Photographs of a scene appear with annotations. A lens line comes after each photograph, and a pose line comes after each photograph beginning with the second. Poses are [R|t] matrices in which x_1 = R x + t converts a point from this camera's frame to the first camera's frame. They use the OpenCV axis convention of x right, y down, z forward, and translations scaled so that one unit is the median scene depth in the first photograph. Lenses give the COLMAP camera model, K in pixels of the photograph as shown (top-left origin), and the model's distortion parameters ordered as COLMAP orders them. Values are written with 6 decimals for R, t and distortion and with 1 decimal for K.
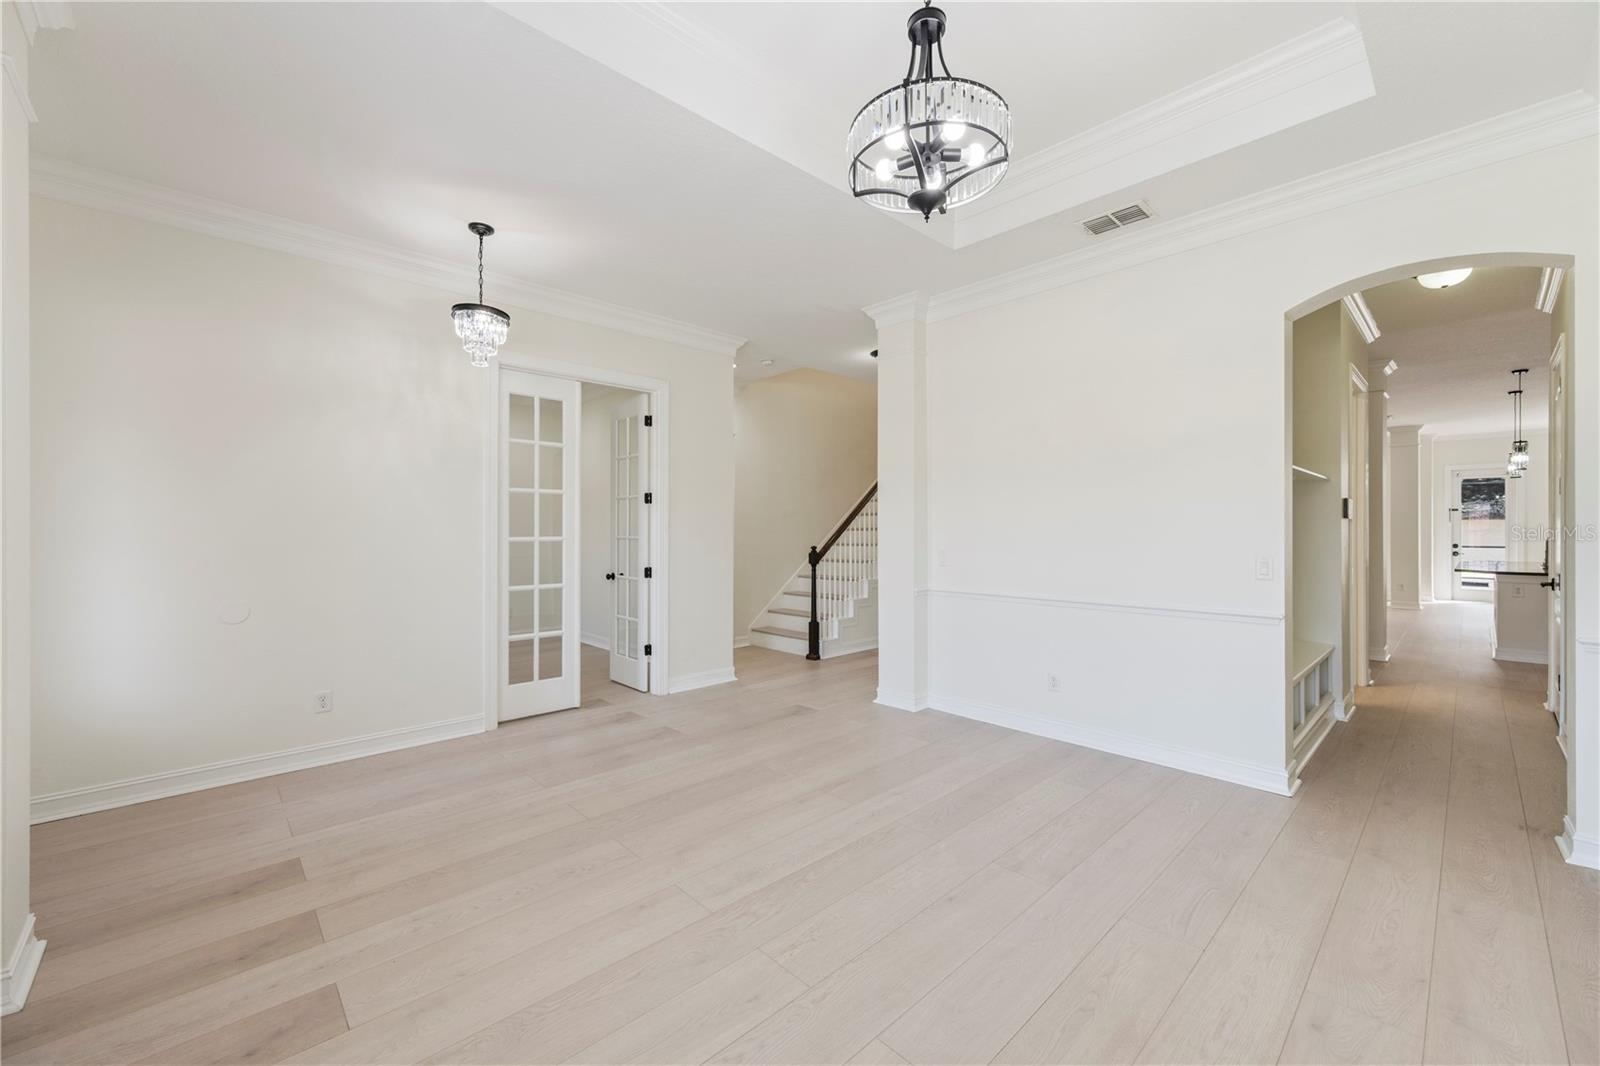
lens RADIAL K [[634.3, 0, 801.0], [0, 634.3, 528.8], [0, 0, 1]] dist [0.000319, 0.000057]
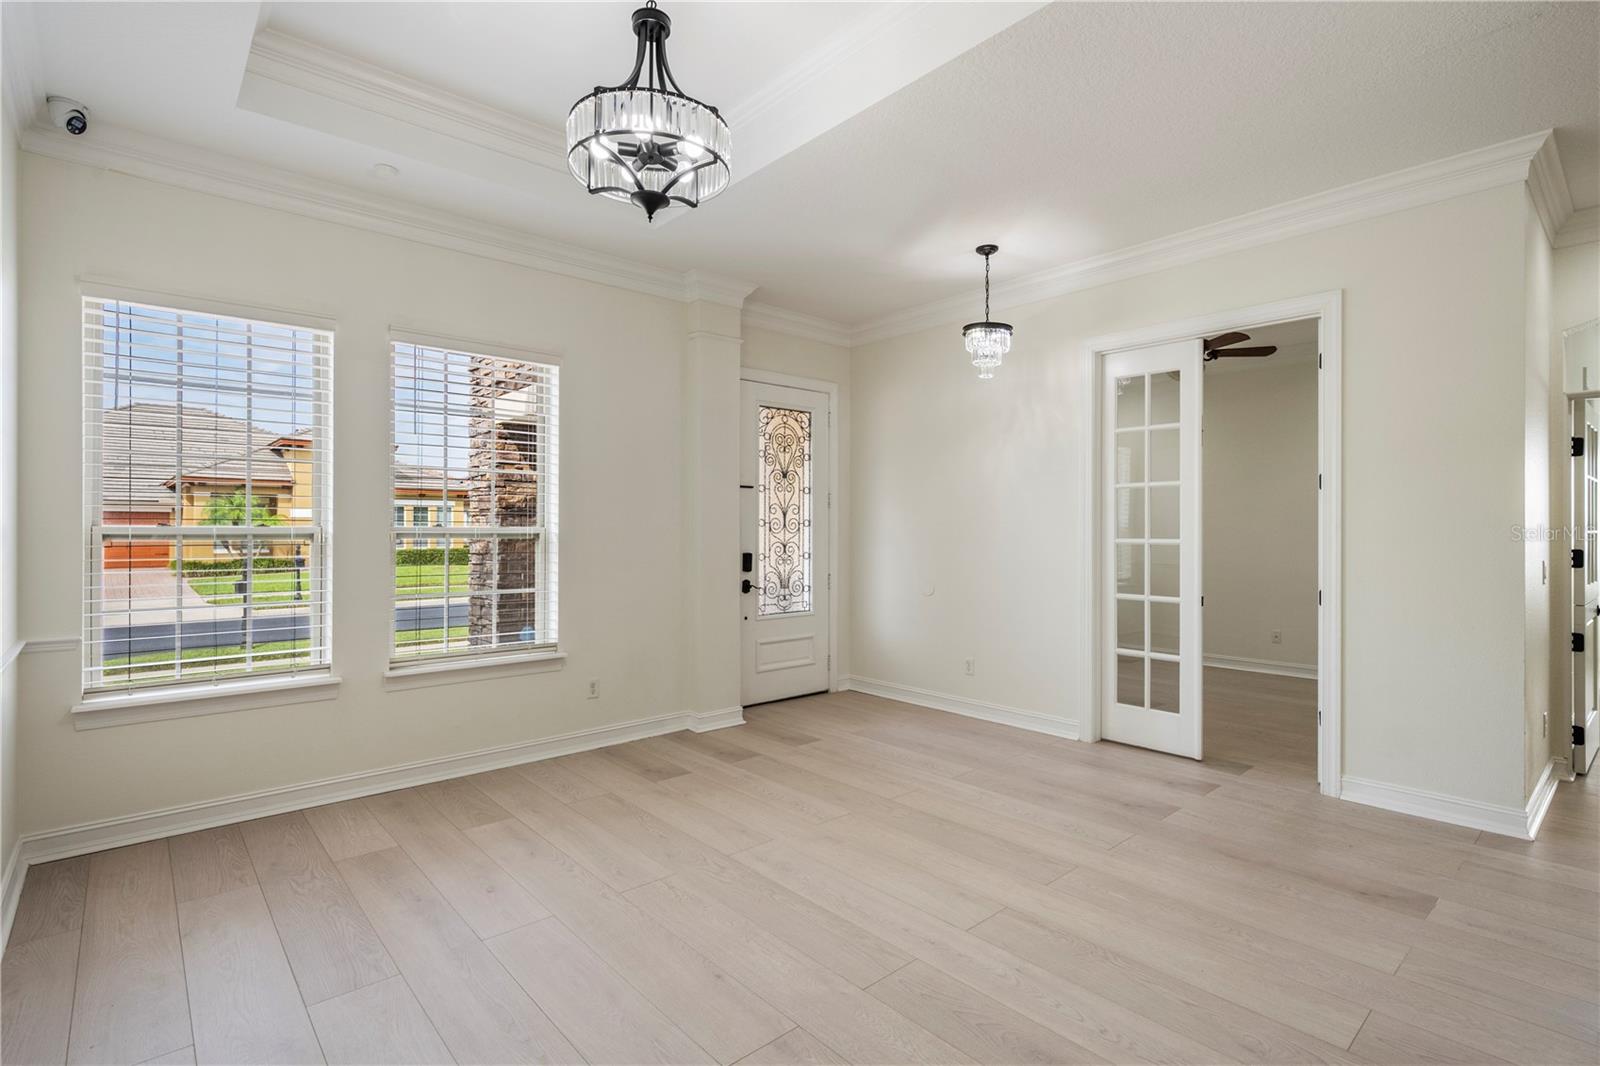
lens RADIAL K [[760.4, 0, 803.9], [0, 760.4, 525.7], [0, 0, 1]] dist [-0.001385, -0.000316]
pose [[-0.028203, -0.002918, -0.999598, 0.730642], [0.002283, 0.999993, -0.002984, -0.003720], [0.999600, -0.002366, -0.028196, 0.675843]]
